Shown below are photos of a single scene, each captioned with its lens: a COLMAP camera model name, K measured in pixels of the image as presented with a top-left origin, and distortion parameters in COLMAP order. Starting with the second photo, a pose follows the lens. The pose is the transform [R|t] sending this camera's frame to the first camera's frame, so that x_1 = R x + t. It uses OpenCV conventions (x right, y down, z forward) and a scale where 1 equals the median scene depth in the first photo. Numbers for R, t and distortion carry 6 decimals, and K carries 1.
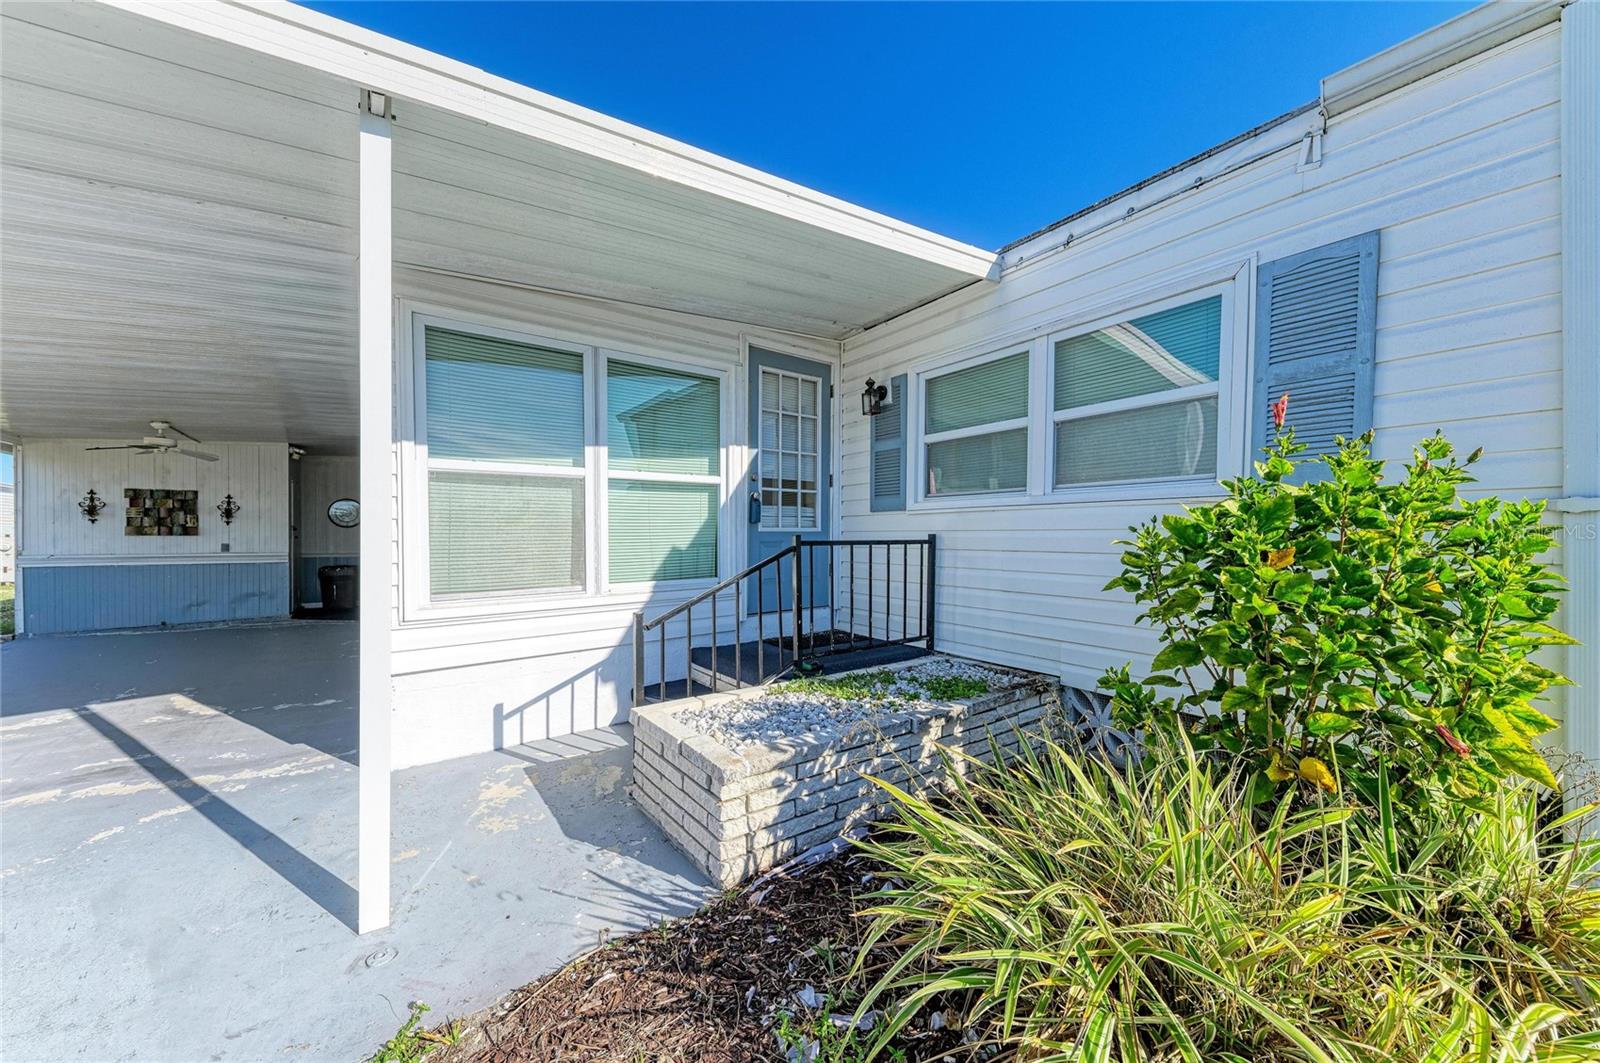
lens RADIAL K [[560.3, 0, 793.3], [0, 560.3, 539.0], [0, 0, 1]] dist [0.000125, -0.000008]
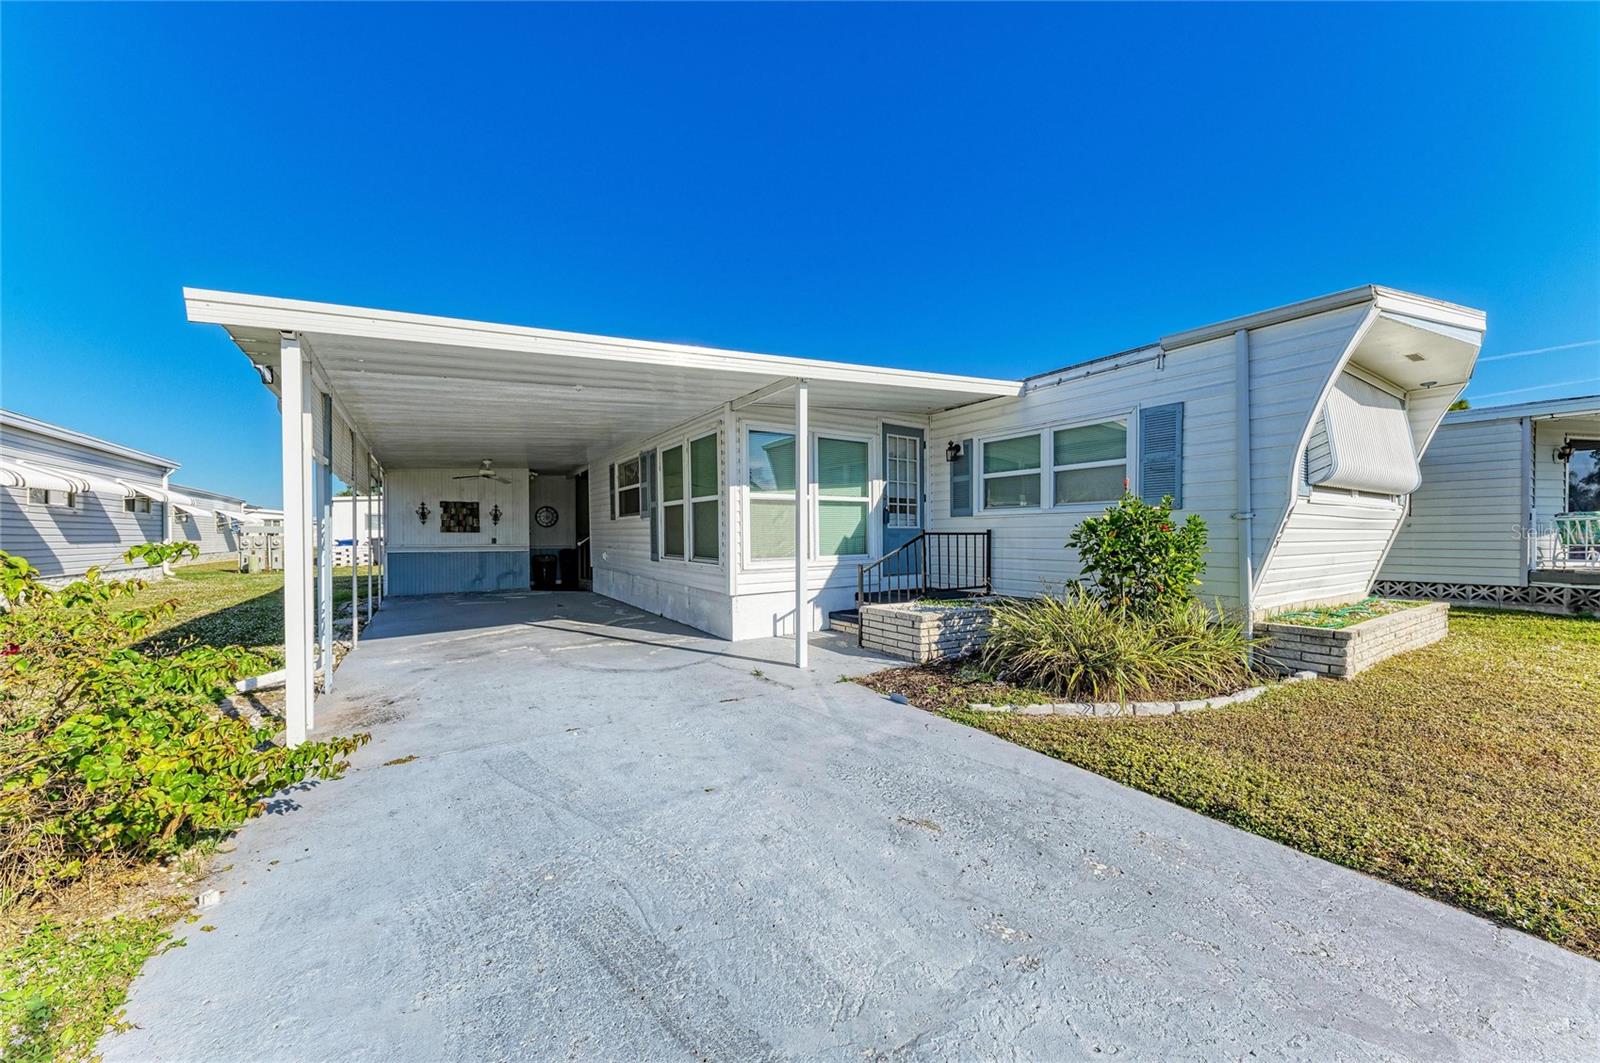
lens RADIAL K [[572.9, 0, 800.3], [0, 572.9, 524.7], [0, 0, 1]] dist [0.000094, 0.000008]
pose [[0.999684, -0.001606, -0.025089, -0.315936], [0.000948, 0.999656, -0.026193, 0.024017], [0.025122, 0.026161, 0.999342, -0.869793]]
